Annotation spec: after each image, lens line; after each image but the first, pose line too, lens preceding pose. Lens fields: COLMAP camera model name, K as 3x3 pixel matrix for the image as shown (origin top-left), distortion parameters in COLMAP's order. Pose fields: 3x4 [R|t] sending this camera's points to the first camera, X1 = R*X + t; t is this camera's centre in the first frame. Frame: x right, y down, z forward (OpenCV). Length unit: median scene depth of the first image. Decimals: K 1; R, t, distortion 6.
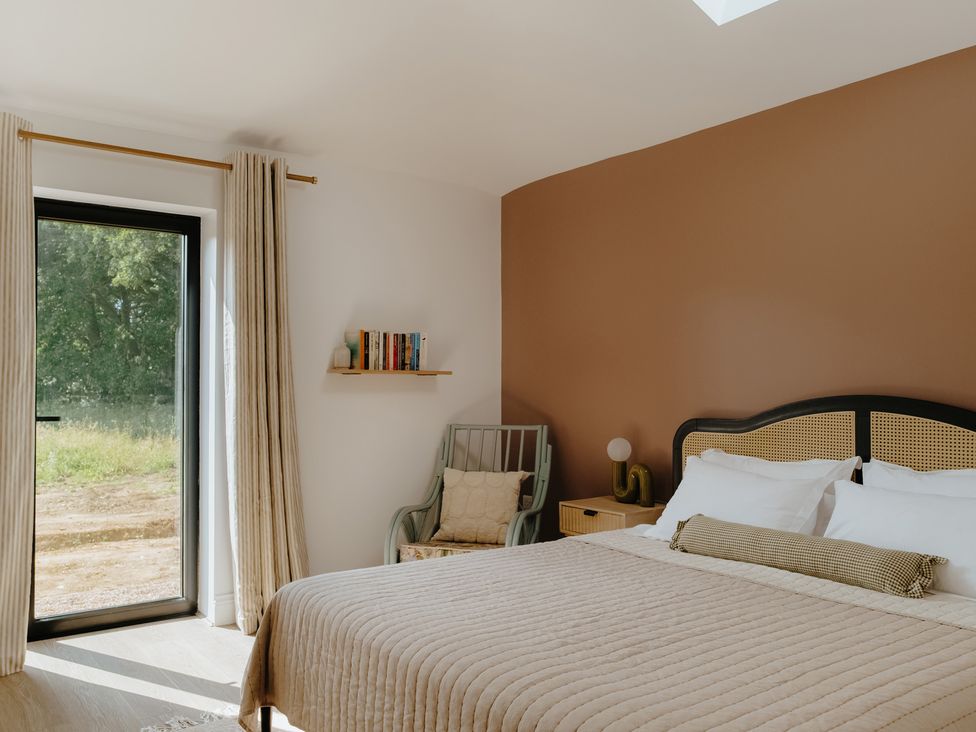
lens RADIAL K [[823.8, 0, 488.0], [0, 823.8, 366.0], [0, 0, 1]] dist [0.004228, 0.008234]
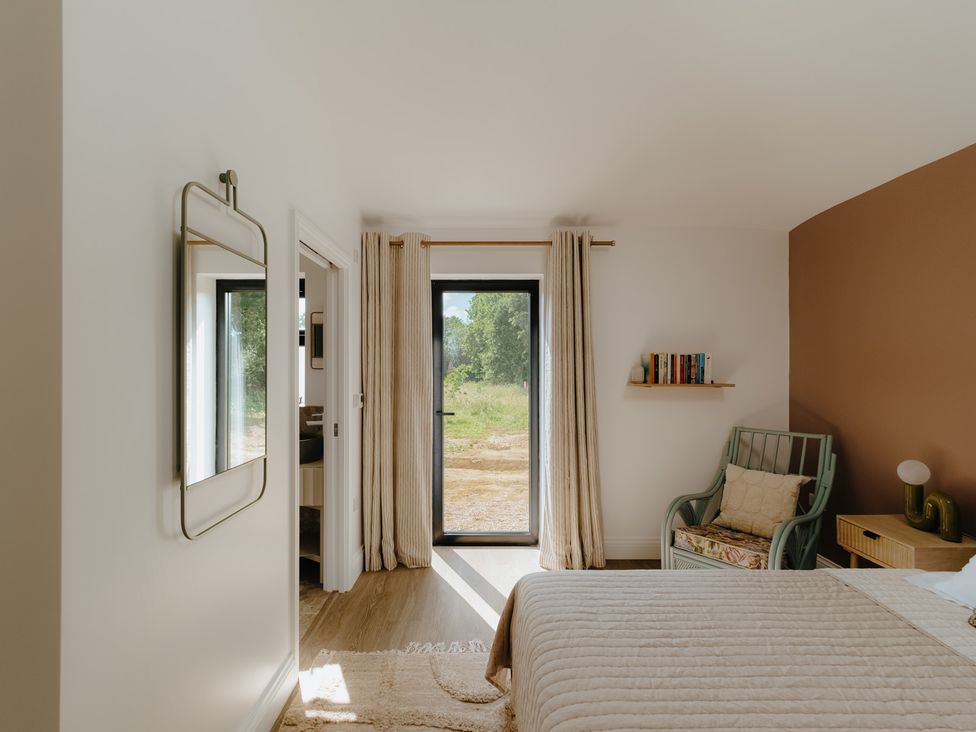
lens RADIAL K [[483.1, 0, 482.3], [0, 483.1, 366.5], [0, 0, 1]] dist [-0.013365, 0.010069]
pose [[0.806265, -0.002516, -0.591549, 0.082084], [0.013498, 0.999809, 0.014145, -0.037612], [0.591400, -0.019389, 0.806145, 0.231703]]
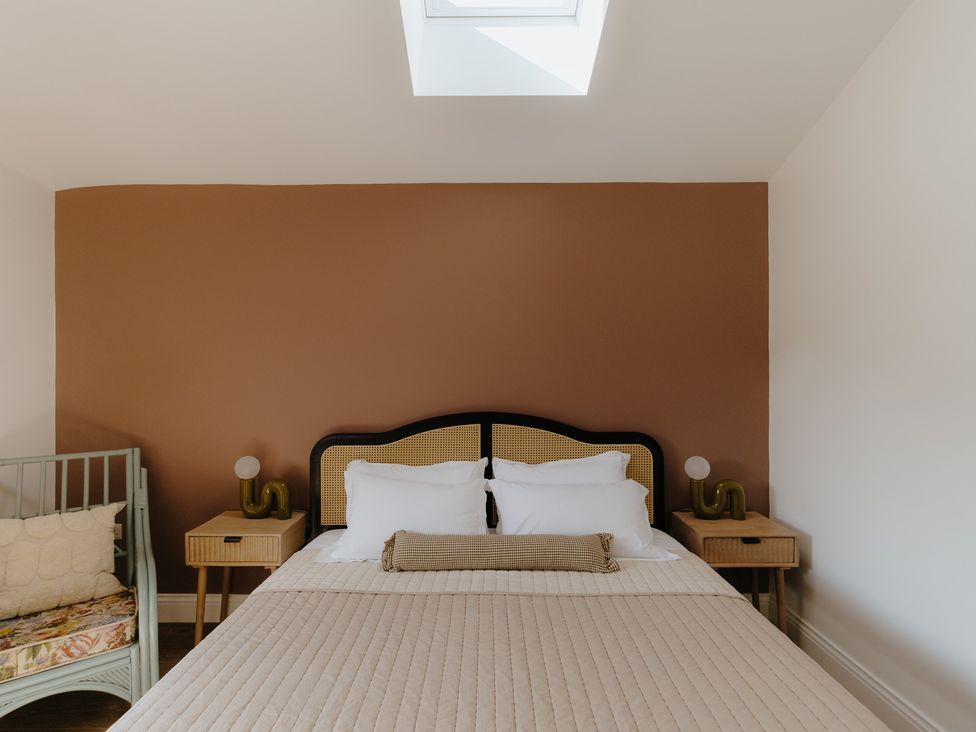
lens RADIAL K [[483.1, 0, 482.3], [0, 483.1, 366.5], [0, 0, 1]] dist [-0.013365, 0.010069]
pose [[0.606338, 0.004510, 0.795194, -0.139902], [-0.014712, 0.999876, 0.005548, -0.032952], [-0.795071, -0.015063, 0.606329, 0.382334]]
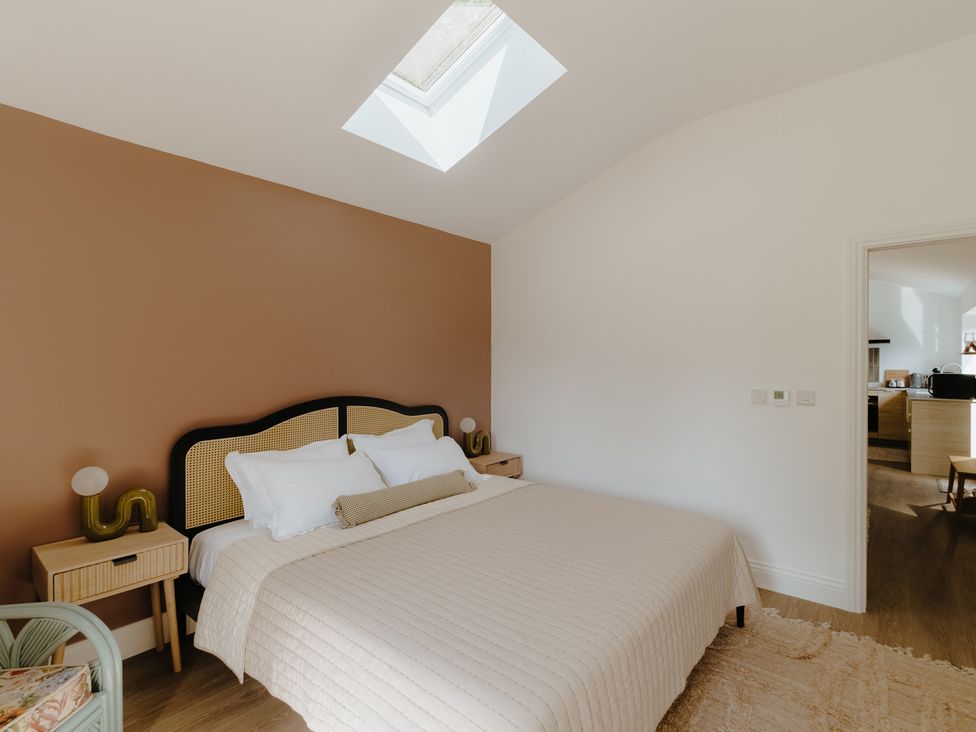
lens RADIAL K [[483.1, 0, 482.3], [0, 483.1, 366.5], [0, 0, 1]] dist [-0.013365, 0.010069]
pose [[-0.219882, -0.011687, 0.975456, -0.392363], [-0.023055, 0.999711, 0.006780, -0.027052], [-0.975254, -0.020998, -0.220088, 0.694185]]
